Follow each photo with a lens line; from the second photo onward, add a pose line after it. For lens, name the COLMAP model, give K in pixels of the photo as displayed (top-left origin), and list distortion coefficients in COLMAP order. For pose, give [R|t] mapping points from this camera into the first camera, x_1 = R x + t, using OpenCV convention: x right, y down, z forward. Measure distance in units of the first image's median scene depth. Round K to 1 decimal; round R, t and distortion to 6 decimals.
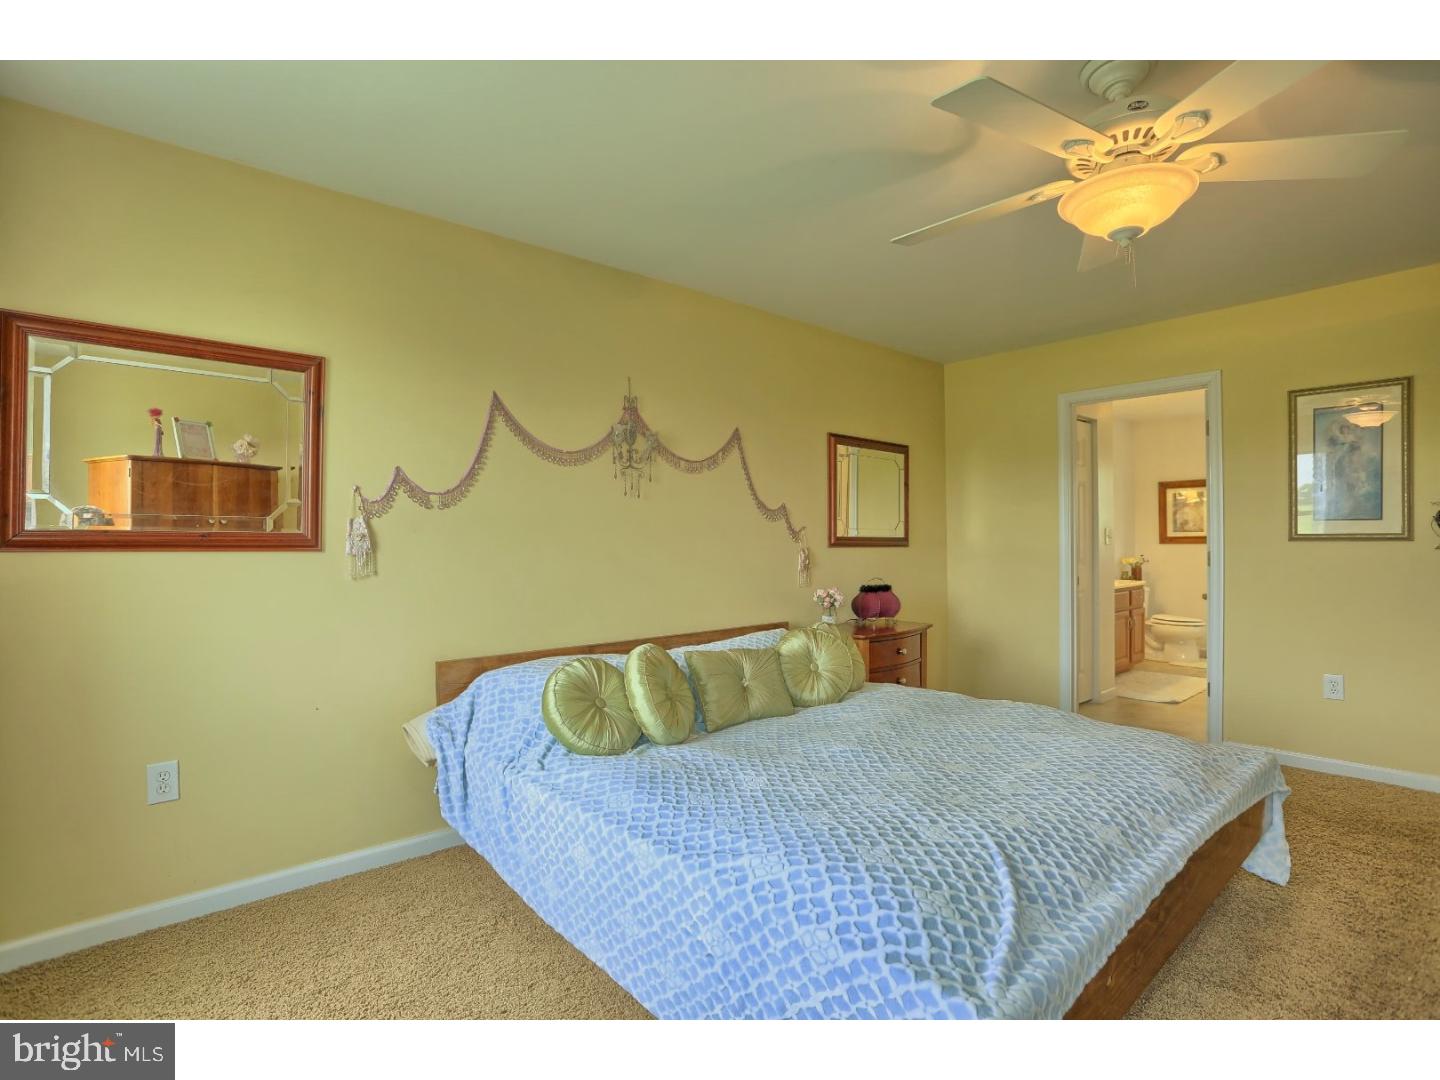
lens RADIAL K [[713.1, 0, 718.6], [0, 713.1, 544.6], [0, 0, 1]] dist [-0.088312, 0.045216]
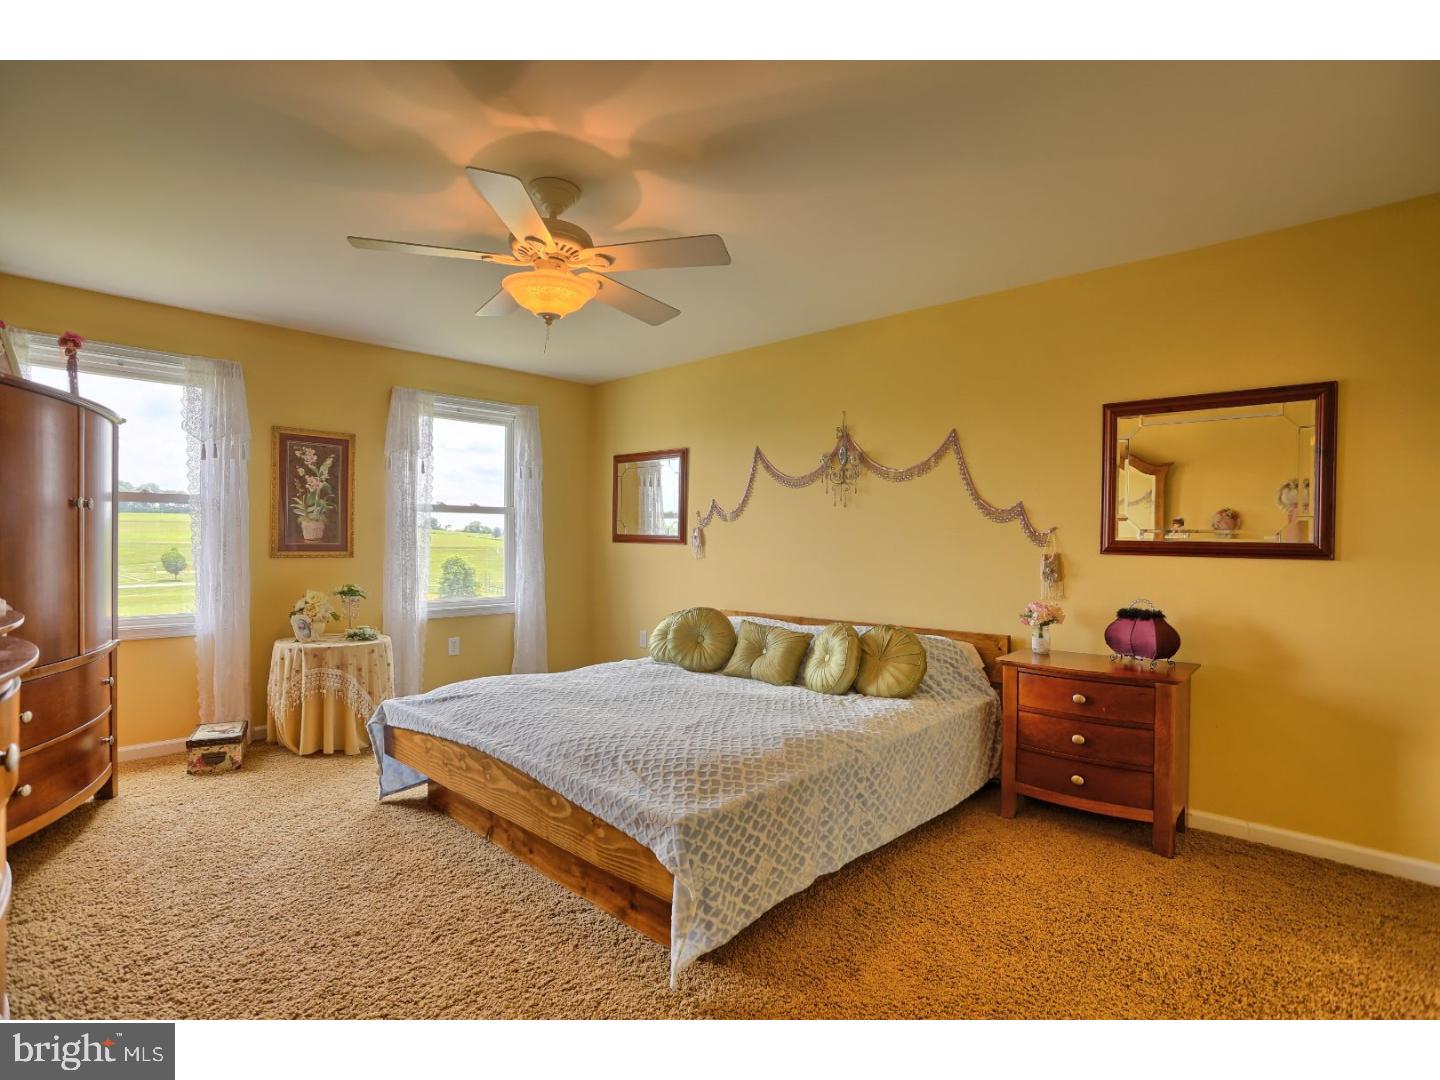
lens RADIAL K [[713.1, 0, 718.6], [0, 713.1, 544.6], [0, 0, 1]] dist [-0.088312, 0.045216]
pose [[0.110287, 0.006793, -0.993877, 1.037136], [-0.019952, 0.999790, 0.004619, -0.002579], [0.993699, 0.019321, 0.110400, 0.614493]]
